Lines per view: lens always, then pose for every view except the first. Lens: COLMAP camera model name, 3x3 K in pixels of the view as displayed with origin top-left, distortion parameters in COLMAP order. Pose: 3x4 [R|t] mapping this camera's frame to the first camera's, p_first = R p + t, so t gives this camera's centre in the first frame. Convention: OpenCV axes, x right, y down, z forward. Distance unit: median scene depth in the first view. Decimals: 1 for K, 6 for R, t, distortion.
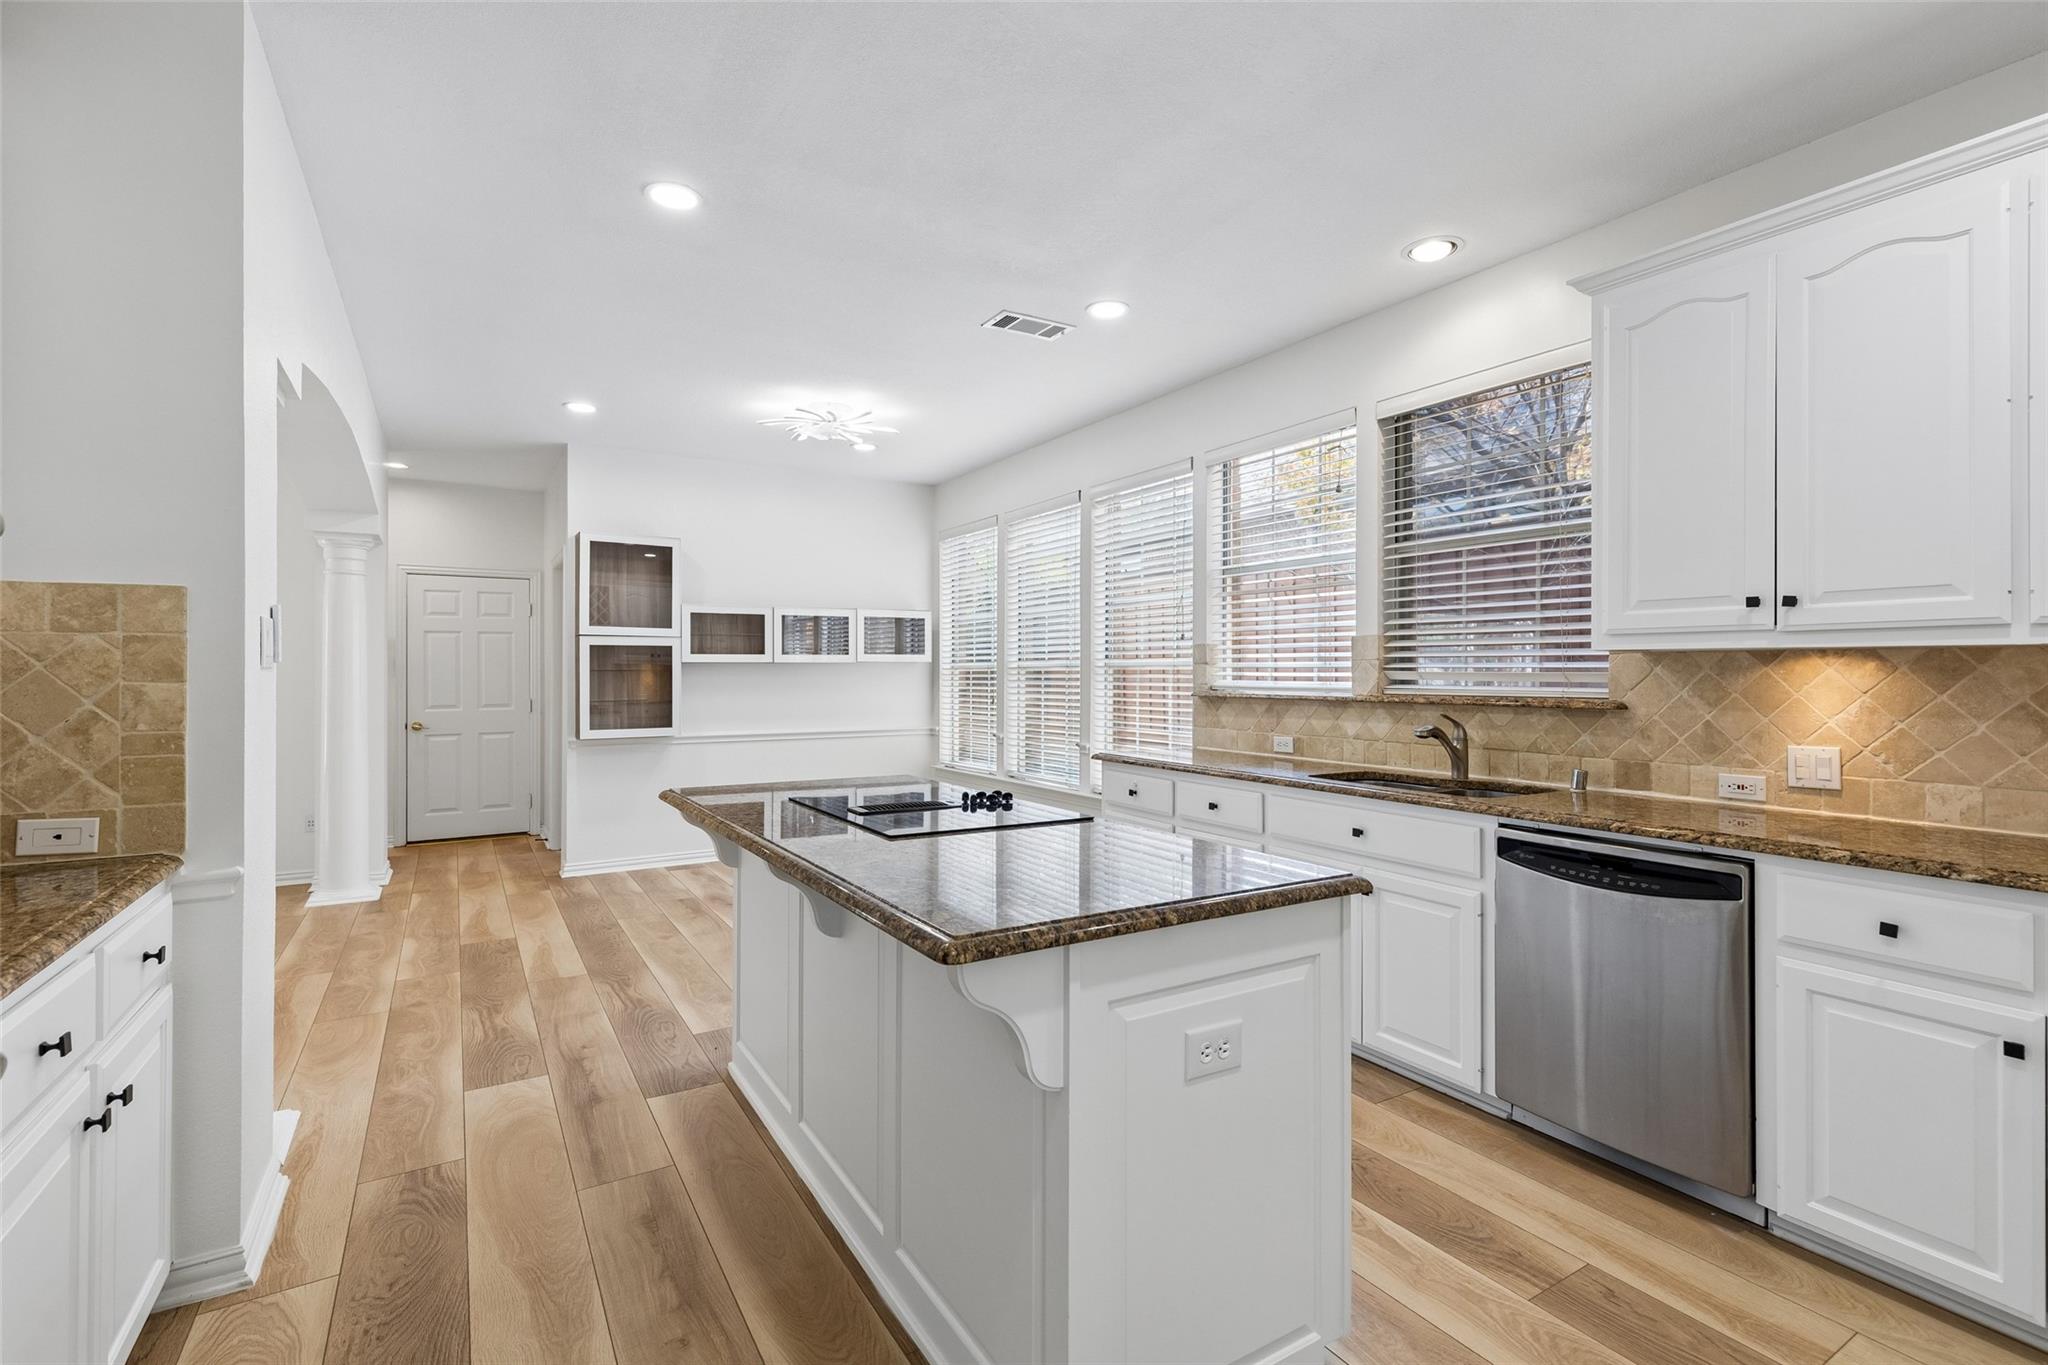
lens RADIAL K [[945.1, 0, 1033.7], [0, 945.1, 676.9], [0, 0, 1]] dist [0.012046, 0.000388]
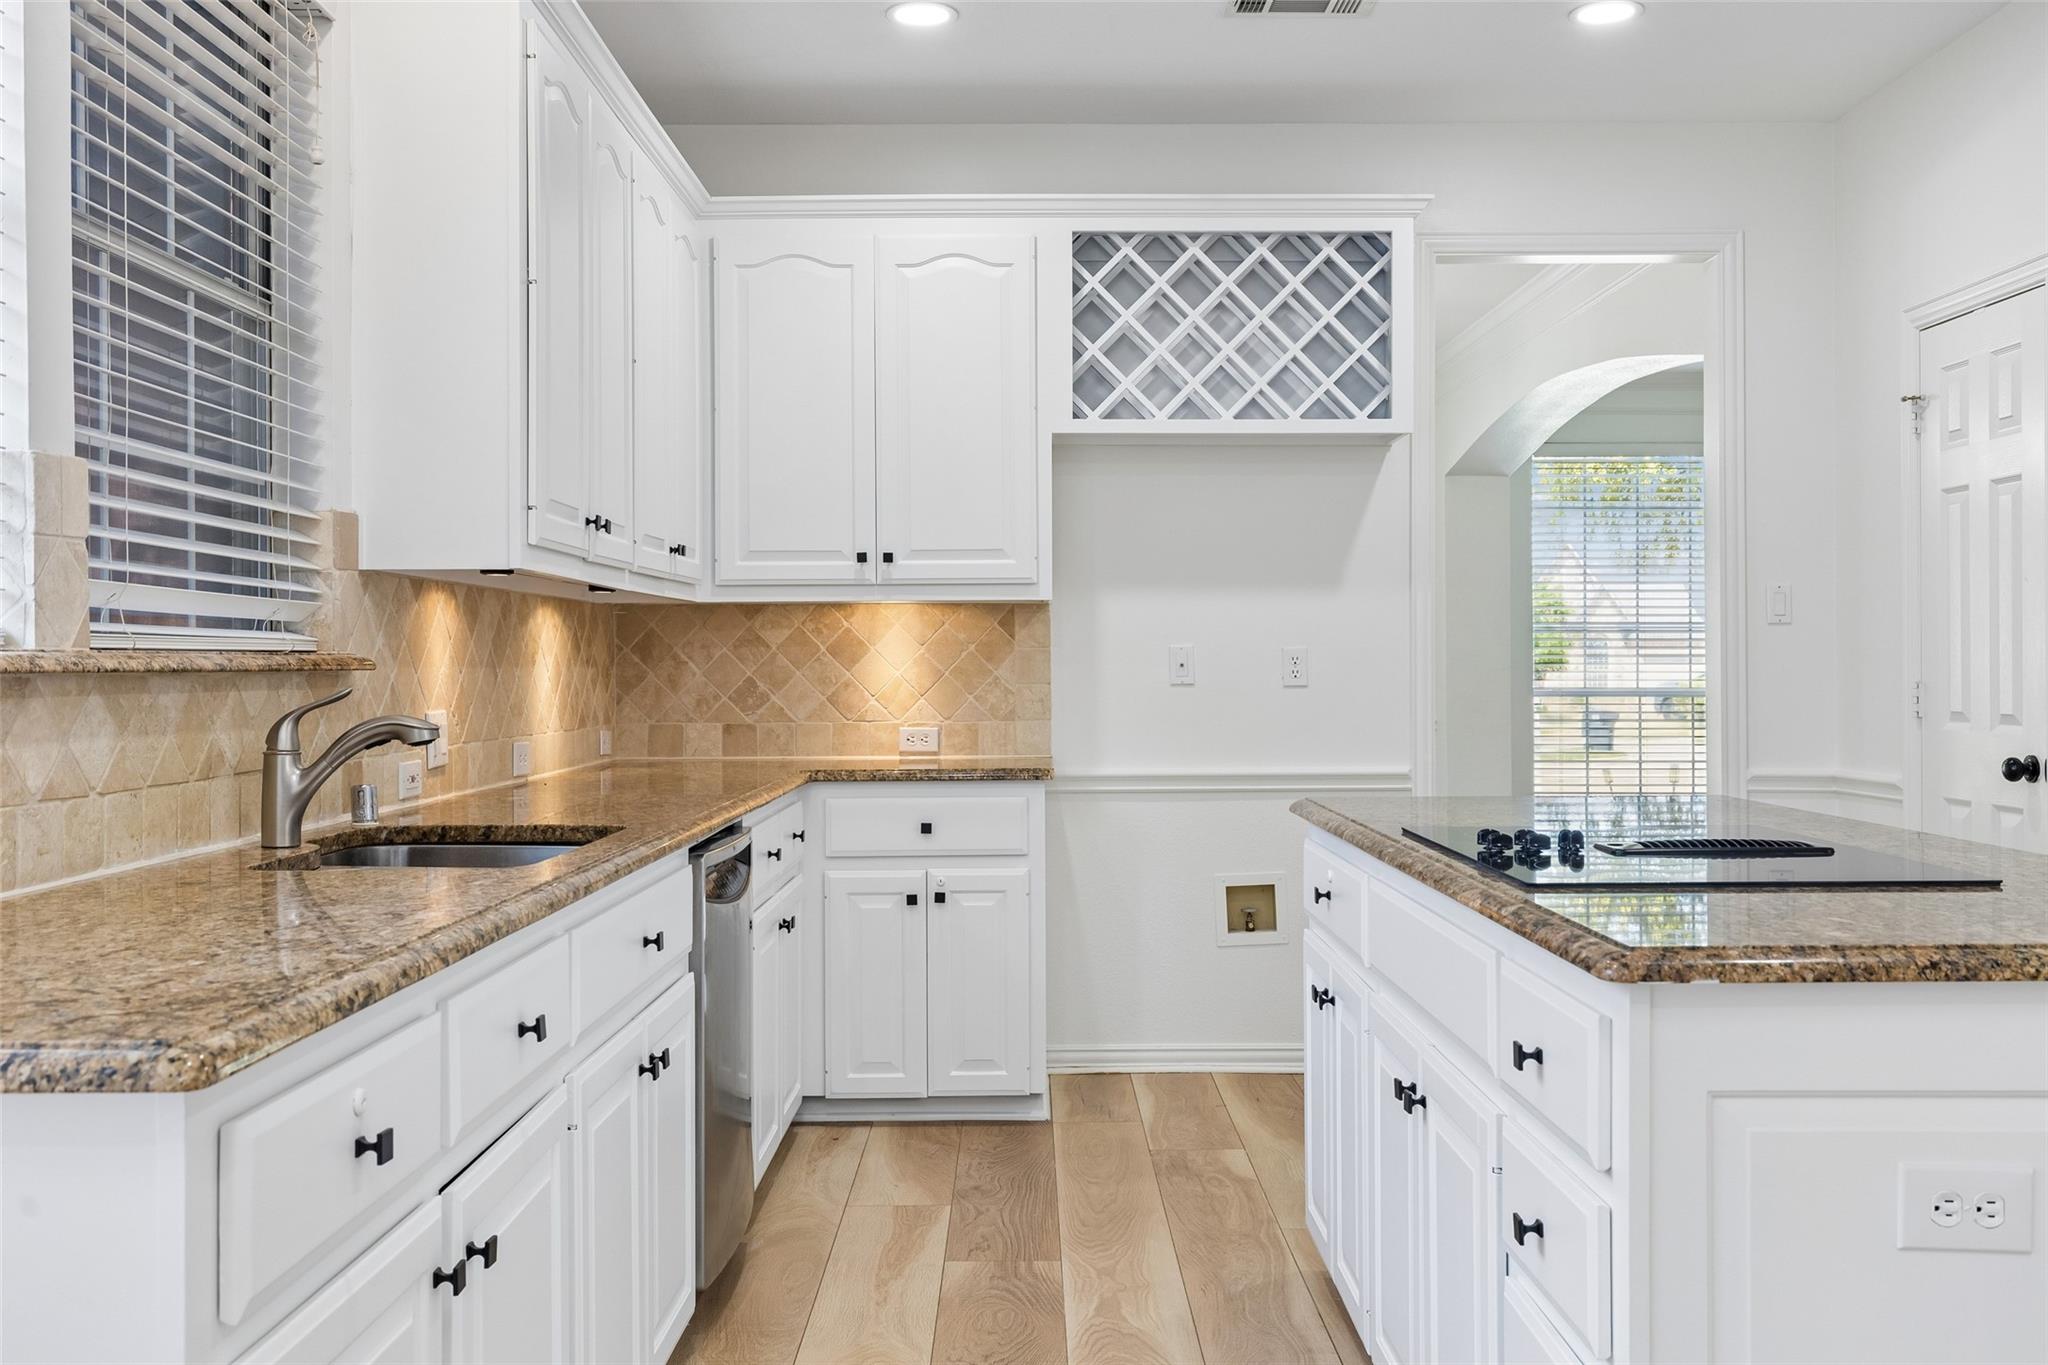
lens RADIAL K [[1890.0, 0, 1020.2], [0, 1890.0, 645.3], [0, 0, 1]] dist [0.008762, 0.012674]
pose [[-0.848951, 0.003860, 0.528457, -0.287921], [0.003174, 0.999993, -0.002205, 0.022975], [-0.528462, -0.000195, -0.848957, 1.659075]]
